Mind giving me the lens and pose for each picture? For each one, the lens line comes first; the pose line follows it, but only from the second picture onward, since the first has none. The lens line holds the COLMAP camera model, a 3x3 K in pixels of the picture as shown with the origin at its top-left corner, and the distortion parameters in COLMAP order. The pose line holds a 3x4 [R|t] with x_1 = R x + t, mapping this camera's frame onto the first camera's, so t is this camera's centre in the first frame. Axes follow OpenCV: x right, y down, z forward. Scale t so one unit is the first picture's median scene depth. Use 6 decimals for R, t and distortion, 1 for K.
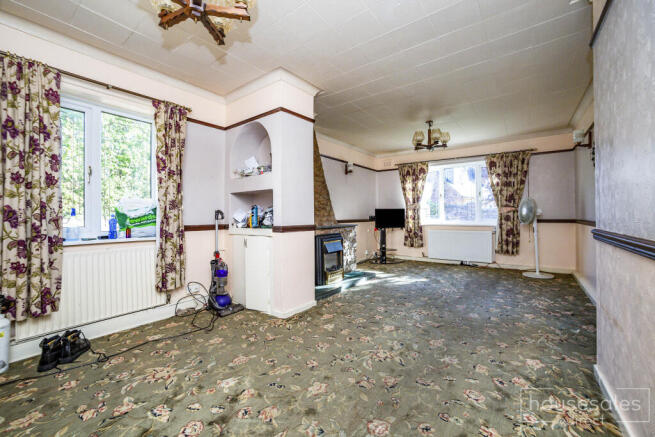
lens RADIAL K [[266.5, 0, 335.6], [0, 266.5, 213.1], [0, 0, 1]] dist [-0.001327, -0.000030]
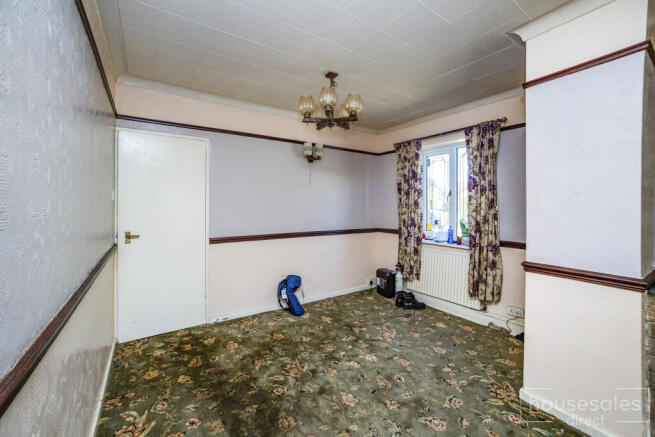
lens RADIAL K [[270.7, 0, 324.5], [0, 270.7, 204.6], [0, 0, 1]] dist [-0.001405, -0.000028]
pose [[-0.320523, 0.001733, -0.947239, 0.325918], [0.004703, 0.999989, 0.000238, -0.050435], [0.947229, -0.004378, -0.320527, 0.401725]]
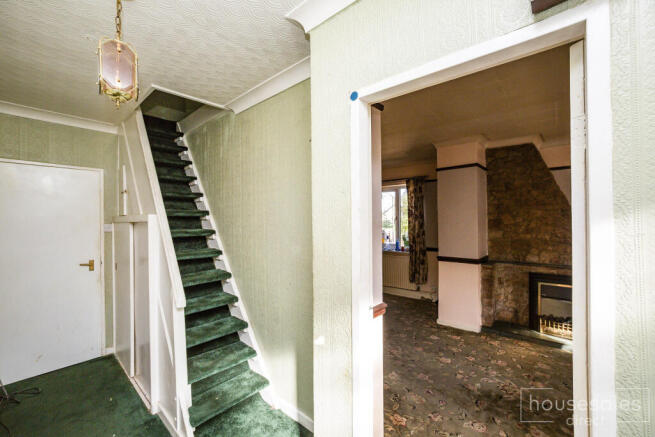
lens RADIAL K [[279.0, 0, 327.5], [0, 279.0, 218.5], [0, 0, 1]] dist [-0.000519, 0.000060]
pose [[-0.079320, 0.000704, -0.996849, 0.683498], [0.017643, 0.999844, -0.000698, -0.081210], [0.996693, -0.017643, -0.079320, 0.299910]]
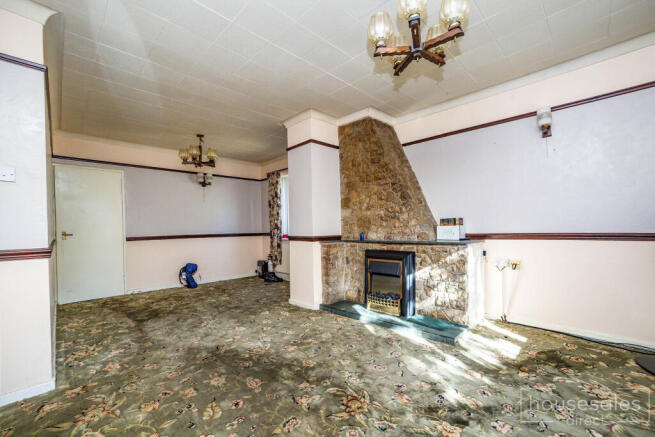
lens RADIAL K [[279.5, 0, 326.6], [0, 279.5, 230.3], [0, 0, 1]] dist [-0.027475, 0.000139]
pose [[-0.155736, 0.017960, -0.987635, 0.635768], [0.028889, 0.999490, 0.013620, 0.003721], [0.987376, -0.026411, -0.156176, 0.760917]]
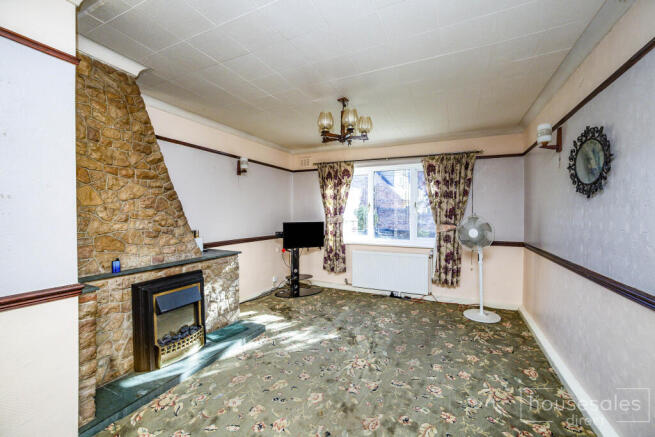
lens RADIAL K [[269.9, 0, 327.5], [0, 269.9, 218.5], [0, 0, 1]] dist [-0.000294, 0.000043]
pose [[0.985873, 0.008757, 0.167263, 0.169029], [-0.012727, 0.999662, 0.022675, -0.053661], [-0.167008, -0.024484, 0.985651, 0.283483]]
